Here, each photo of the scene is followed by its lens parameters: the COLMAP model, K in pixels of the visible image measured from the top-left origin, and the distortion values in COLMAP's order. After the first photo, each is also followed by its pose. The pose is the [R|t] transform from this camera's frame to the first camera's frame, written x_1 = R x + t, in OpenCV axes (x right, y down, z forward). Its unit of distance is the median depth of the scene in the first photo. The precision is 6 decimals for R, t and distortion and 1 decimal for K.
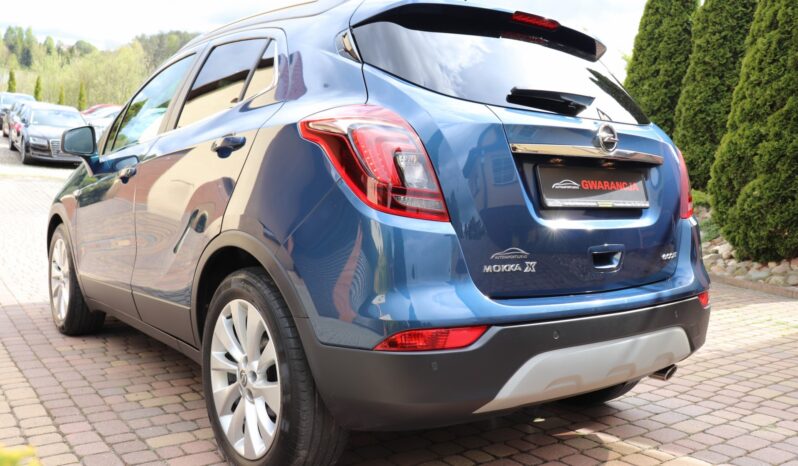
lens RADIAL K [[721.1, 0, 387.0], [0, 721.1, 235.8], [0, 0, 1]] dist [-0.164048, 0.198246]
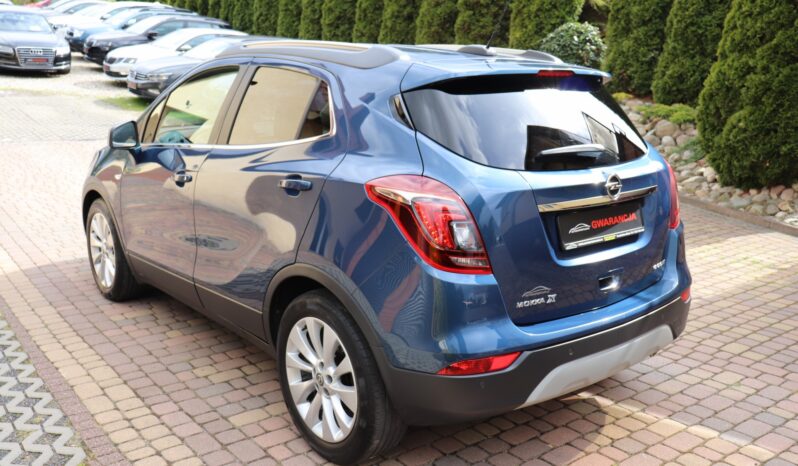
lens RADIAL K [[748.3, 0, 387.4], [0, 748.3, 232.6], [0, 0, 1]] dist [-0.148457, 0.198976]
pose [[0.999220, -0.023605, 0.031658, -0.058378], [0.018493, 0.988048, 0.153030, -0.124021], [-0.034891, -0.152325, 0.987714, -0.124990]]
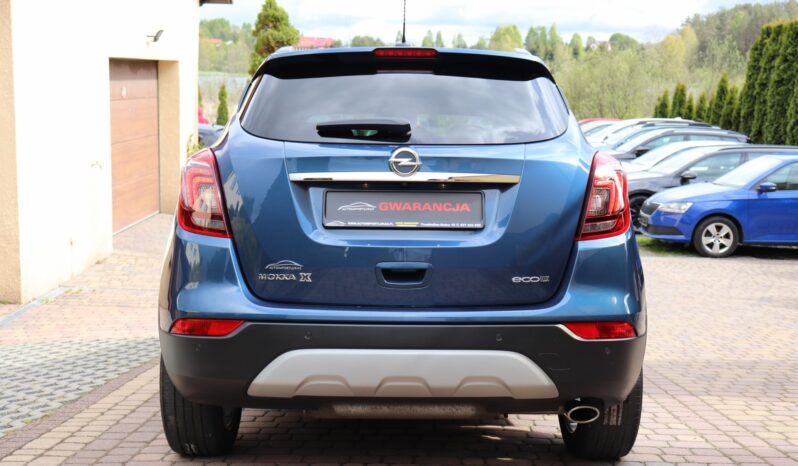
lens RADIAL K [[981.9, 0, 370.4], [0, 981.9, 234.3], [0, 0, 1]] dist [0.020927, 0.016382]
pose [[0.794472, -0.005985, -0.607272, 0.554786], [-0.030172, 0.998328, -0.049312, 0.021500], [0.606551, 0.057500, 0.792962, -0.094311]]
